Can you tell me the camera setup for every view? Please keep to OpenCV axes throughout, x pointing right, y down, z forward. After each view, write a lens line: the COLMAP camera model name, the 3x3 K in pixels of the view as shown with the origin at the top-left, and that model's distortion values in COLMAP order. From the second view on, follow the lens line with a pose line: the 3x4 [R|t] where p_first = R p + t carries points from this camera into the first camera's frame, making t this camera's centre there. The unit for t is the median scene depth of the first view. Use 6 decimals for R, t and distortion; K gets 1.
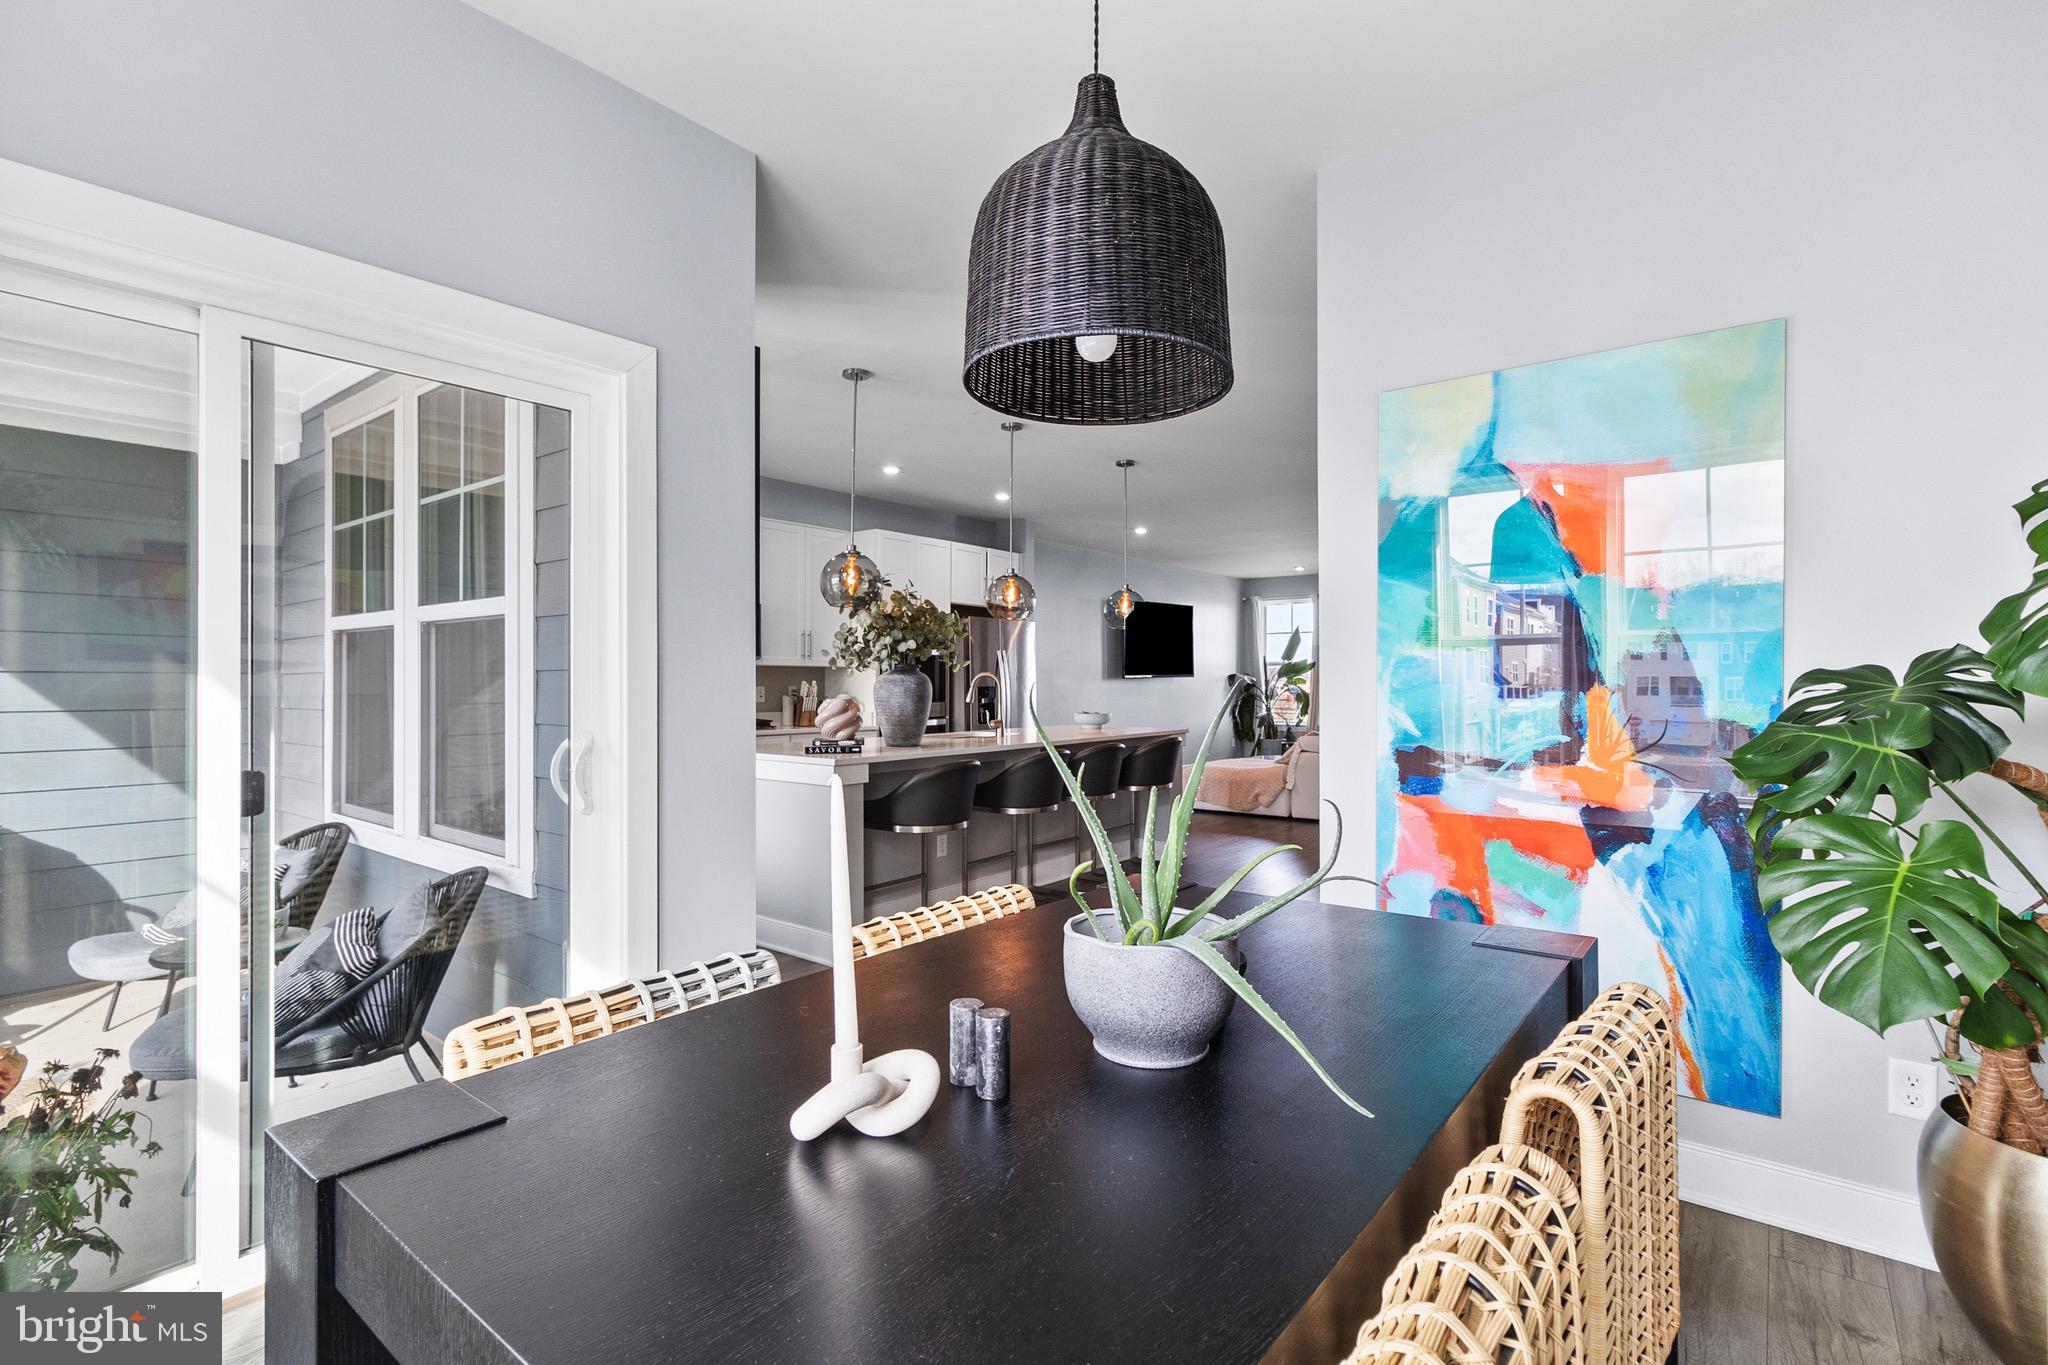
lens RADIAL K [[953.9, 0, 1015.6], [0, 953.9, 679.6], [0, 0, 1]] dist [-0.004222, 0.000255]
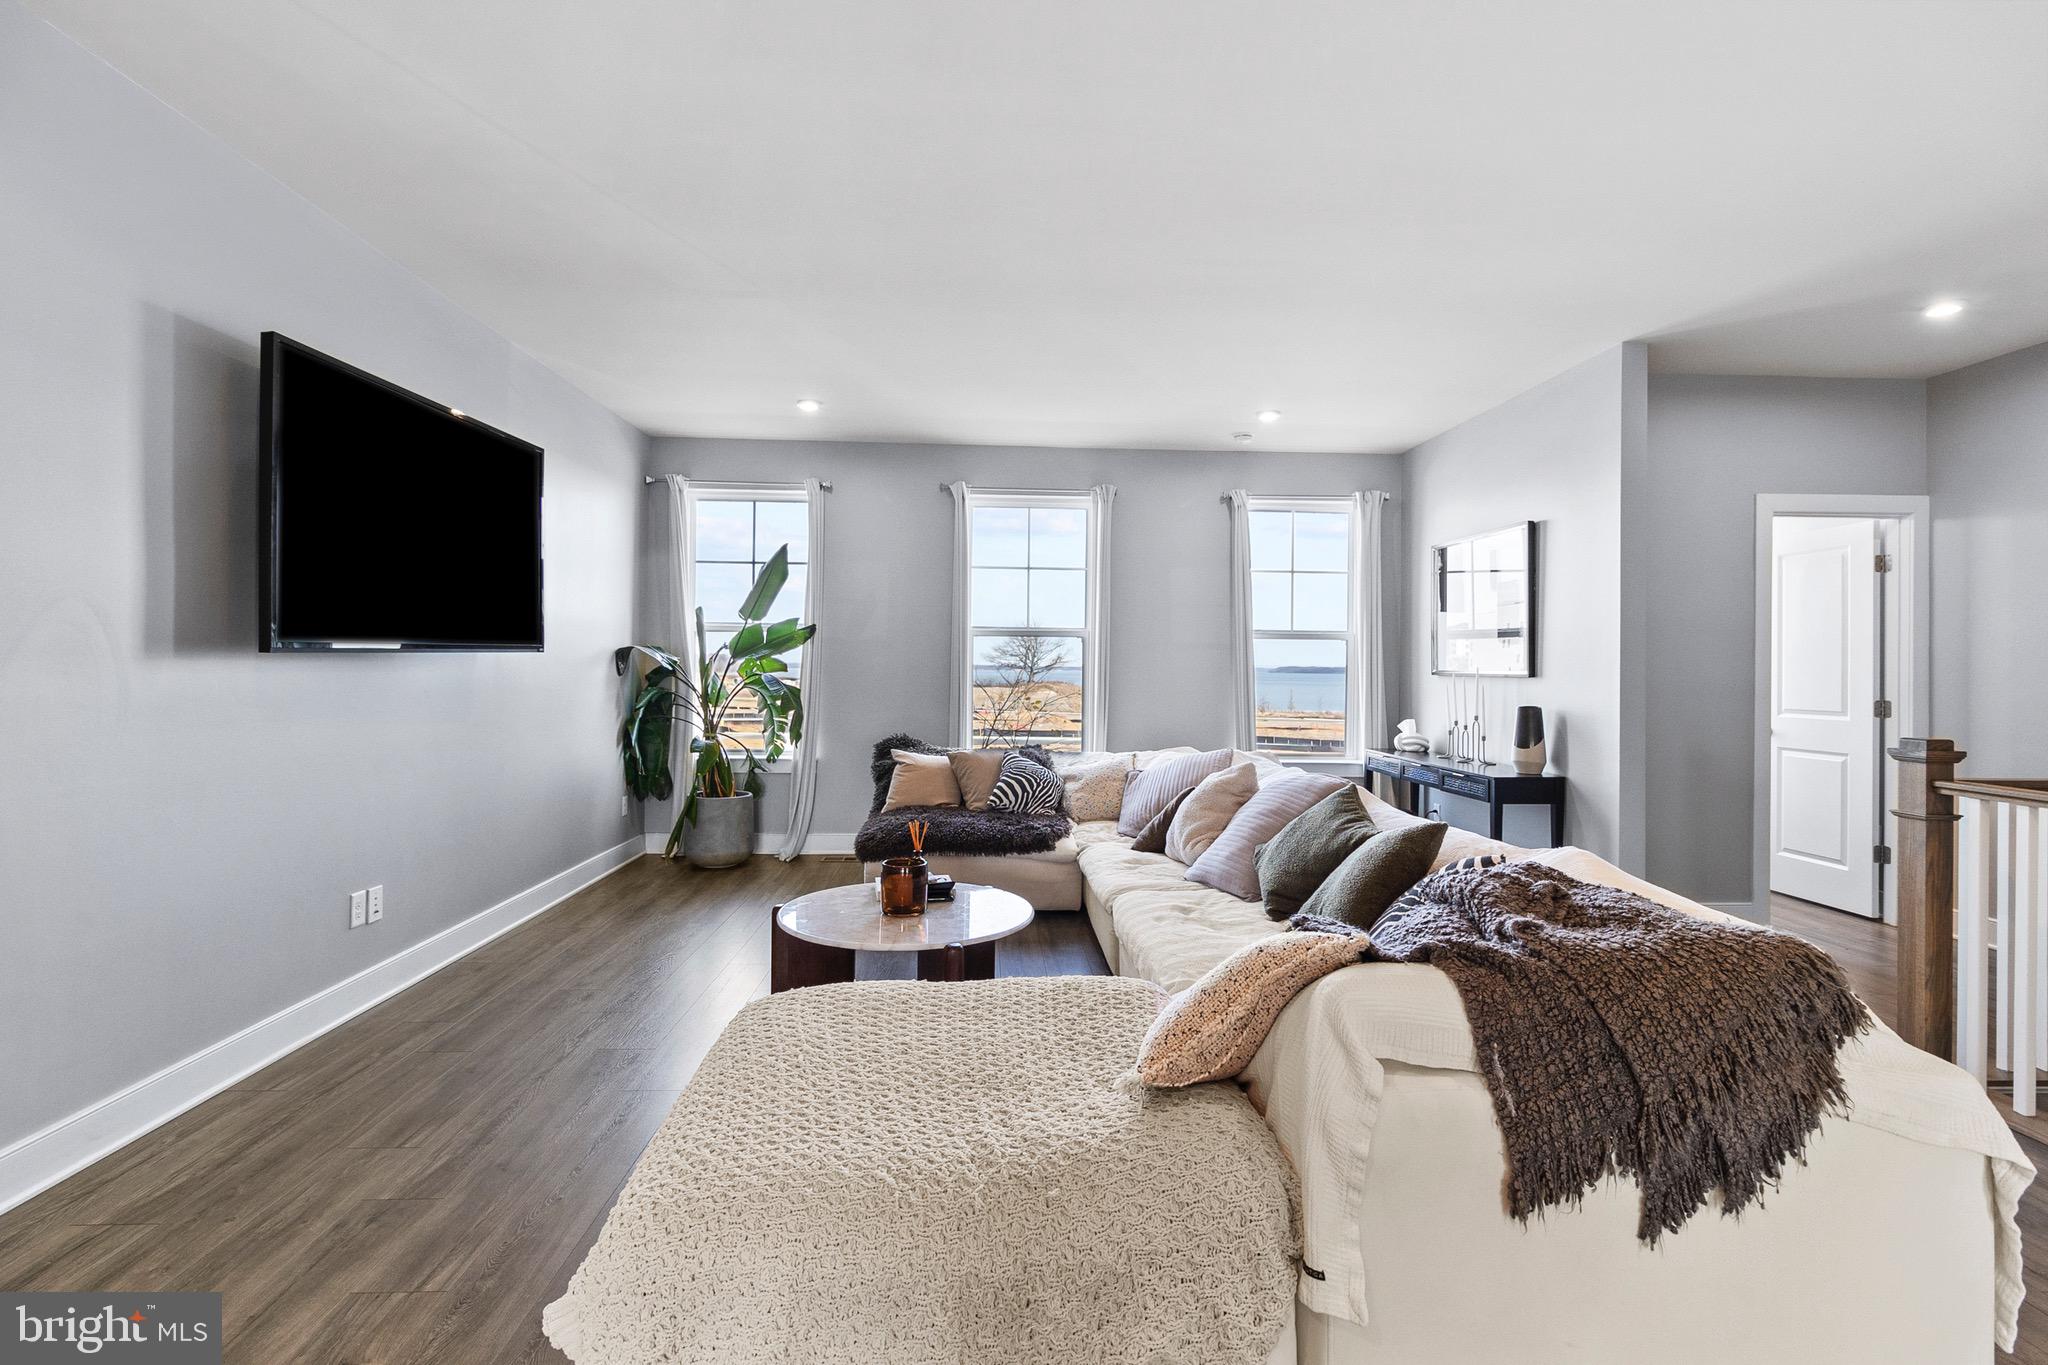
lens RADIAL K [[953.9, 0, 1021.5], [0, 953.9, 675.7], [0, 0, 1]] dist [-0.004222, 0.000255]
pose [[0.753034, 0.004194, 0.657969, 0.080487], [-0.014415, 0.999845, 0.010125, 0.000399], [-0.657824, -0.017110, 0.752977, 0.564154]]
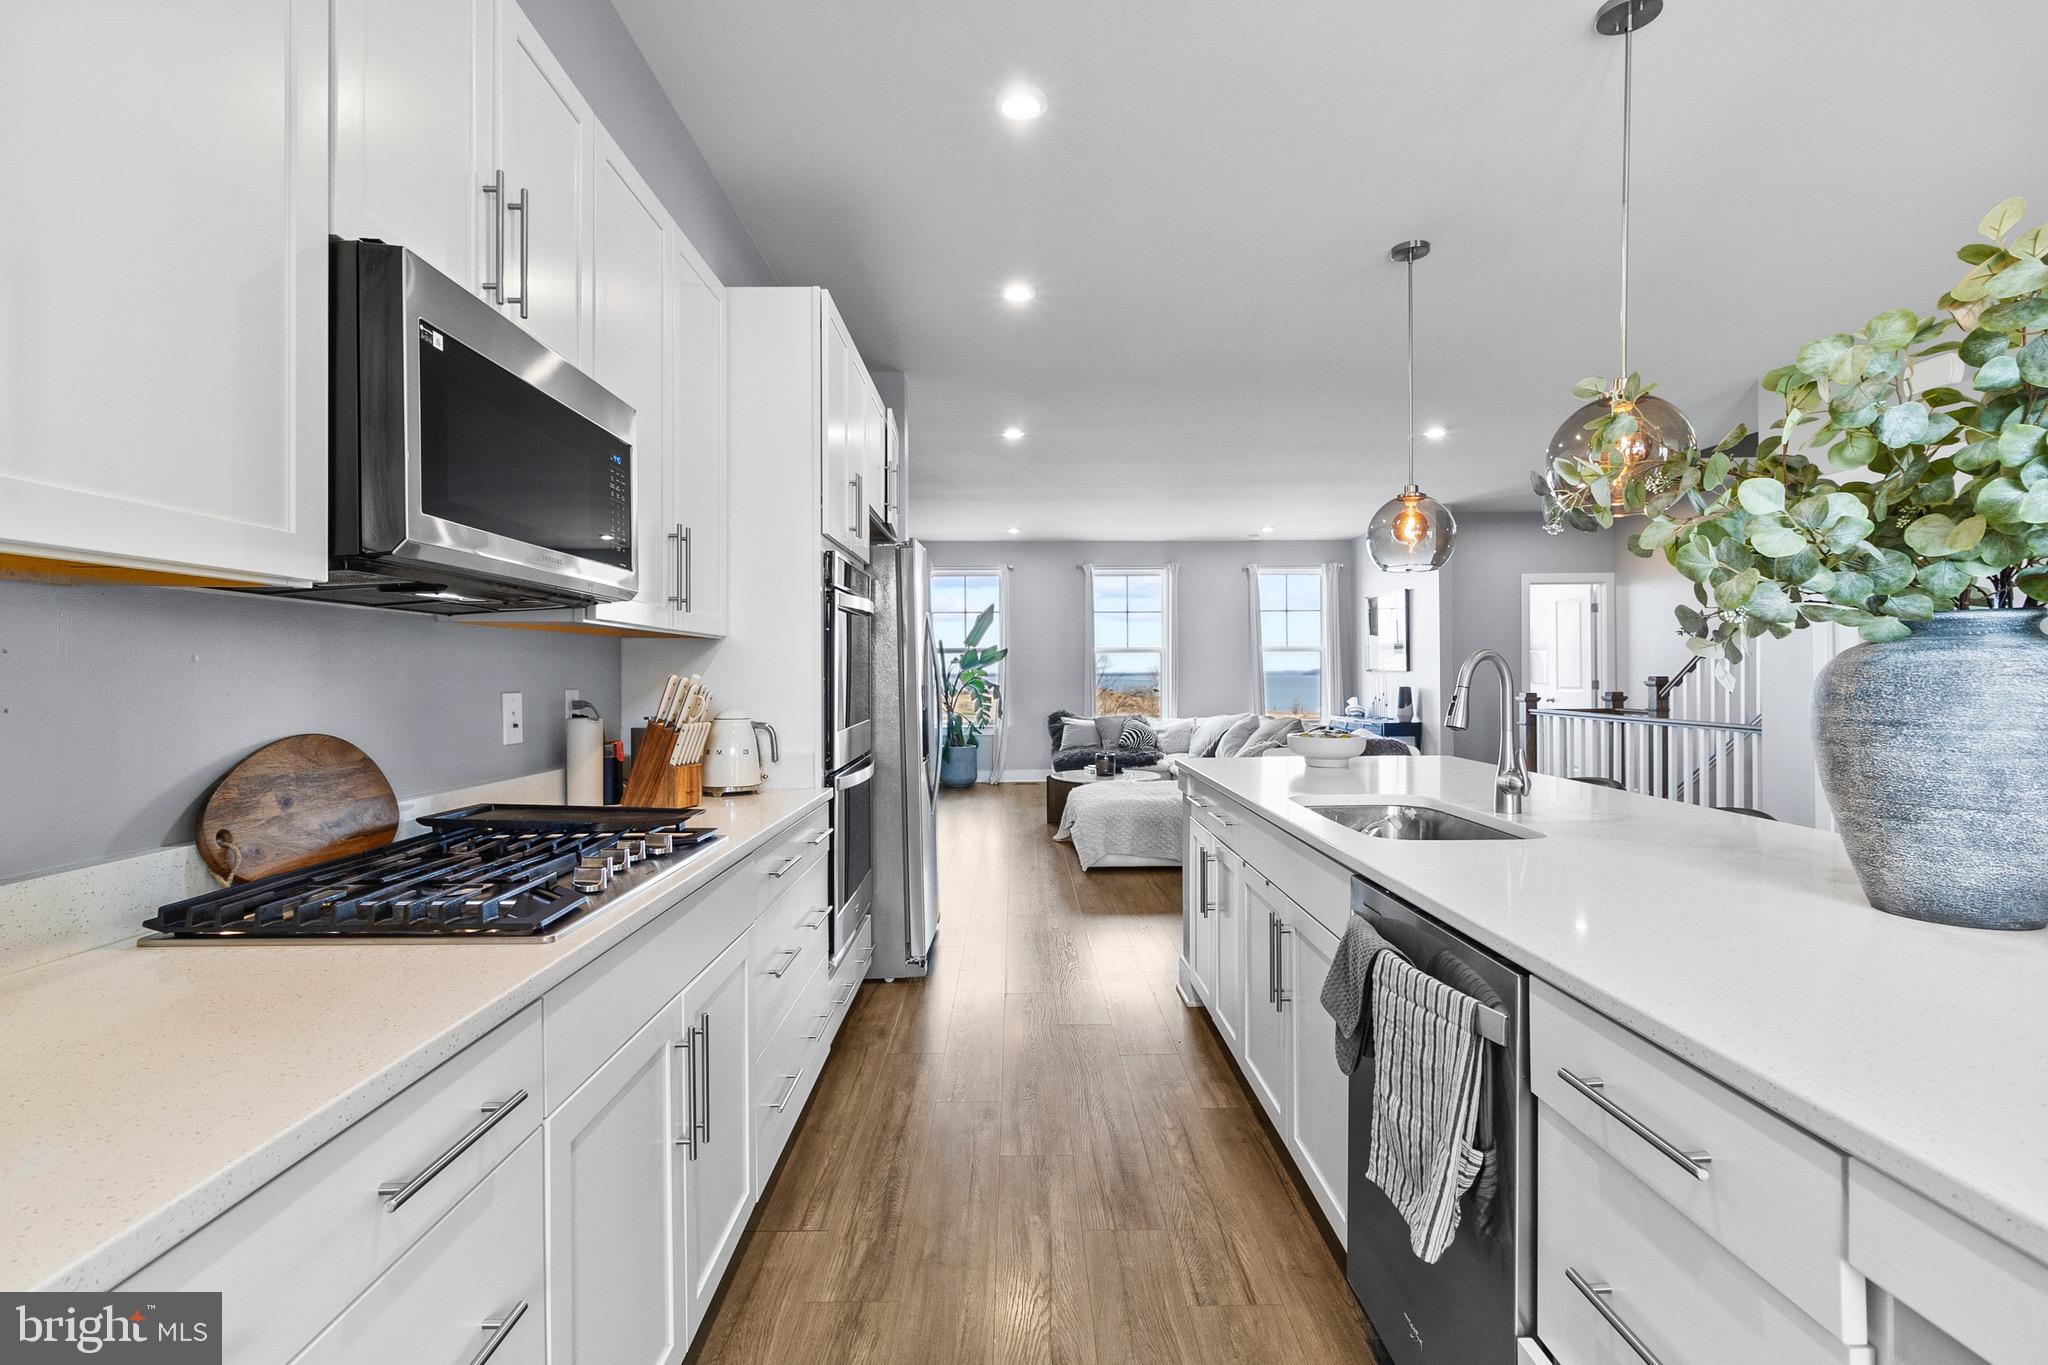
lens RADIAL K [[953.9, 0, 1018.0], [0, 953.9, 675.0], [0, 0, 1]] dist [-0.004222, 0.000255]
pose [[0.777458, -0.003721, 0.628924, -0.182533], [0.002847, 0.999993, 0.002396, 0.002197], [-0.628929, -0.000072, 0.777463, 0.353860]]
